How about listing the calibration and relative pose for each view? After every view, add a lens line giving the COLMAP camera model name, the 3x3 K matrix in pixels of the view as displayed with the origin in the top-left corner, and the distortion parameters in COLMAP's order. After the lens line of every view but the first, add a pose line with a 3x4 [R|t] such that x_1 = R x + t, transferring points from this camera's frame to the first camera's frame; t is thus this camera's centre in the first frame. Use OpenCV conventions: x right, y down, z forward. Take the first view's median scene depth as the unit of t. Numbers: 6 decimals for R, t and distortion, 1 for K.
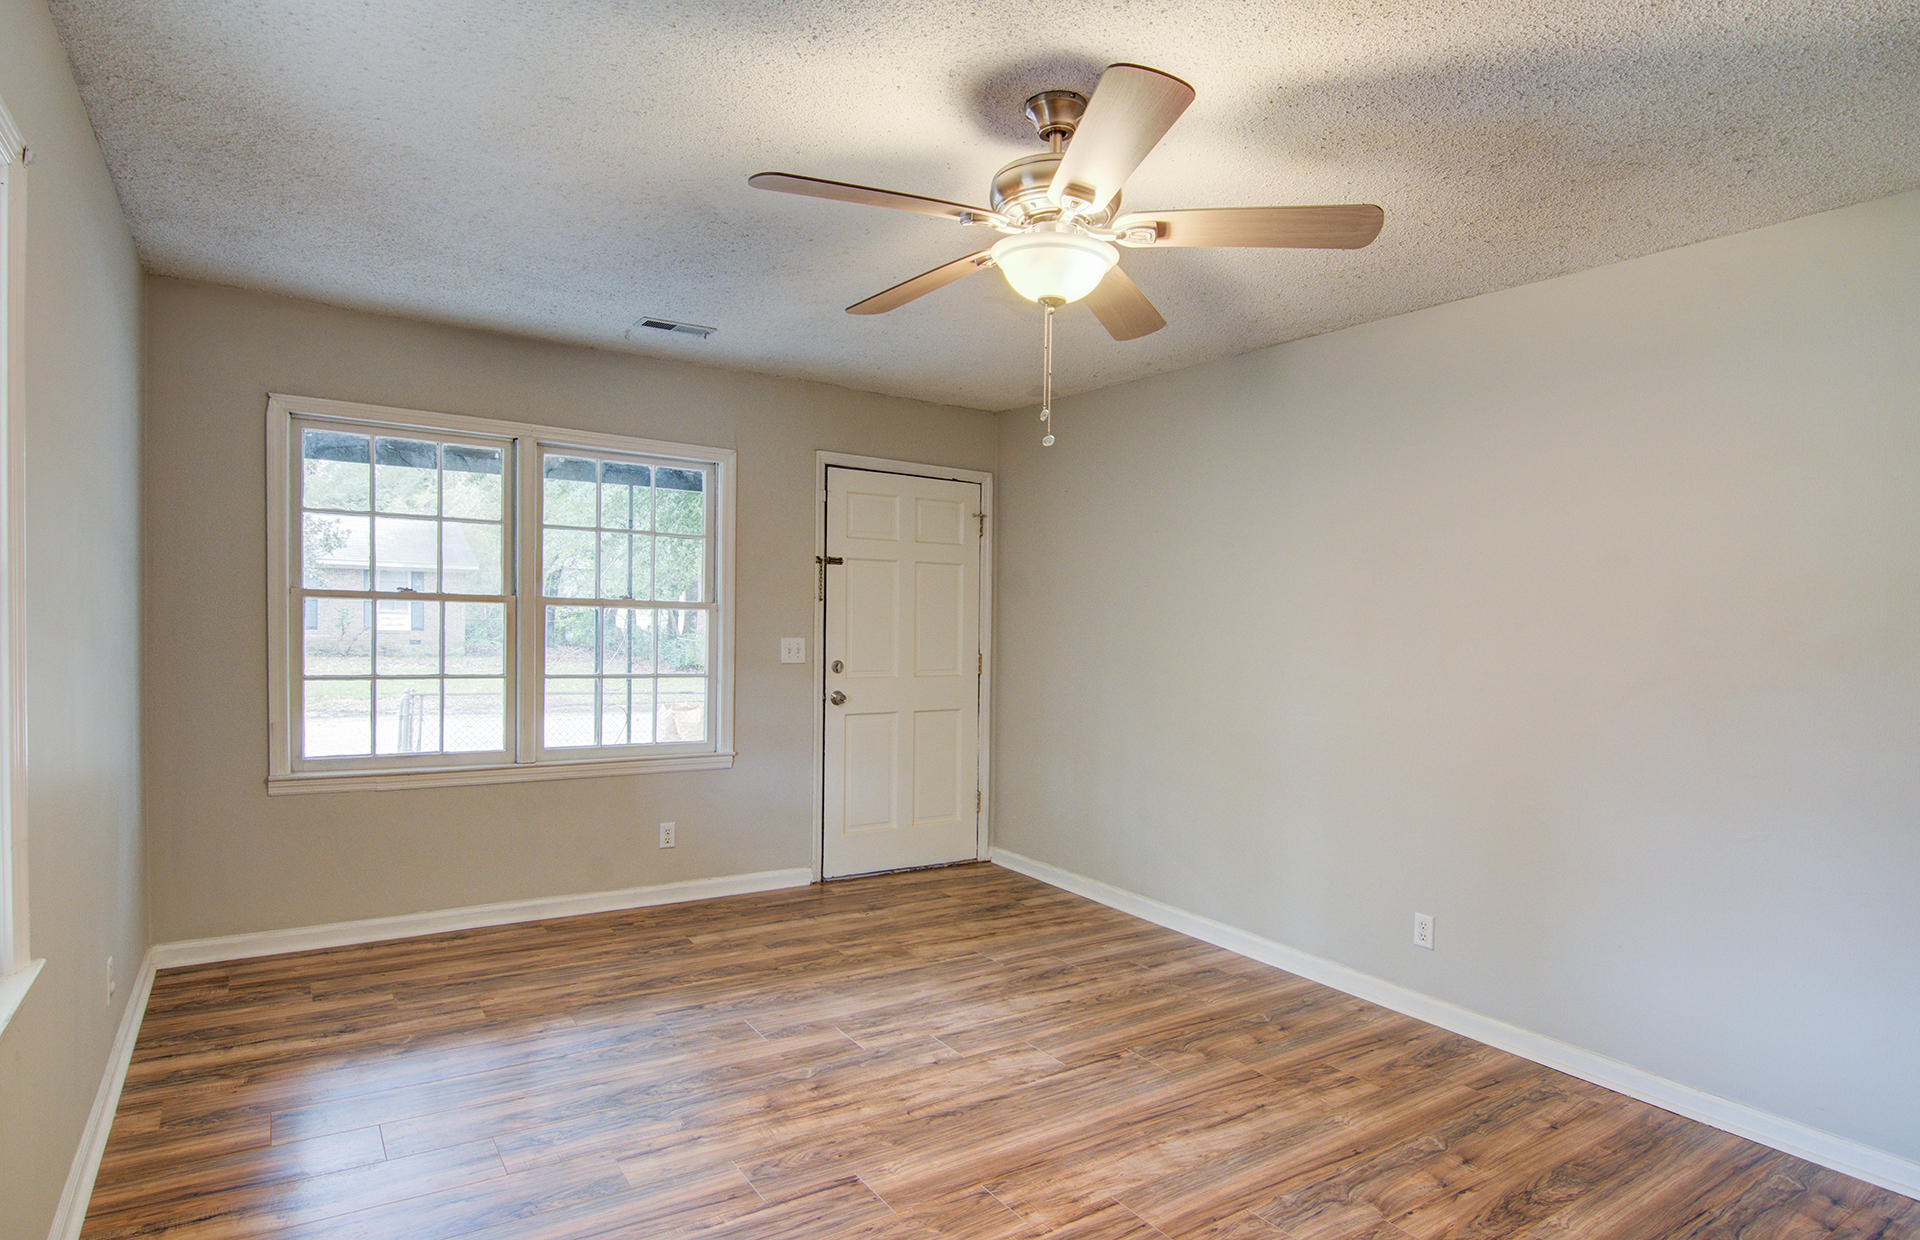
lens RADIAL K [[1052.0, 0, 960.0], [0, 1052.0, 620.0], [0, 0, 1]] dist [0.003563, -0.019061]
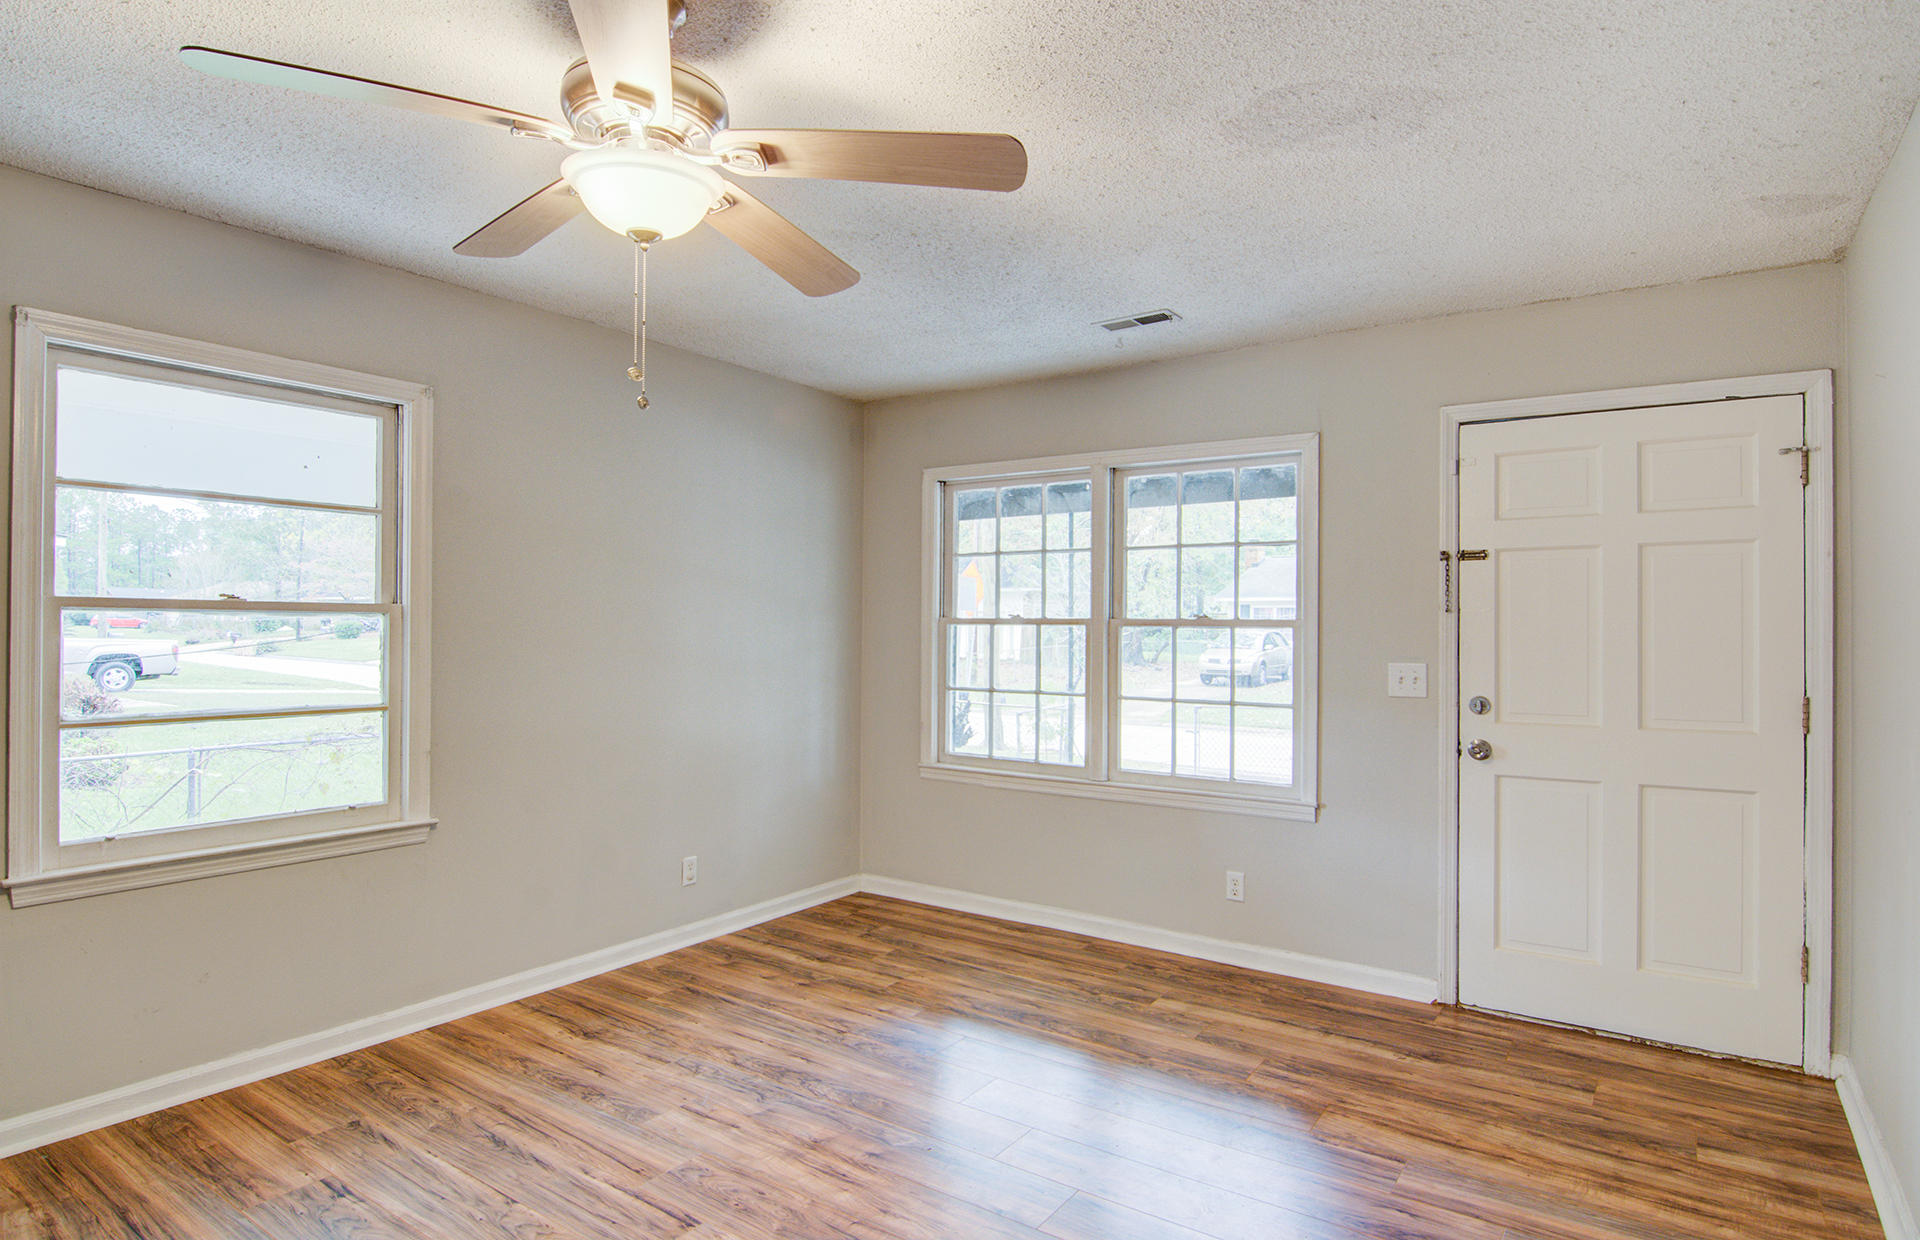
lens RADIAL K [[1052.0, 0, 960.0], [0, 1052.0, 620.0], [0, 0, 1]] dist [0.003563, -0.019061]
pose [[0.343308, -0.031688, -0.938688, 0.509267], [-0.000257, 0.999427, -0.033833, 0.013600], [0.939223, 0.011857, 0.343104, 0.517991]]
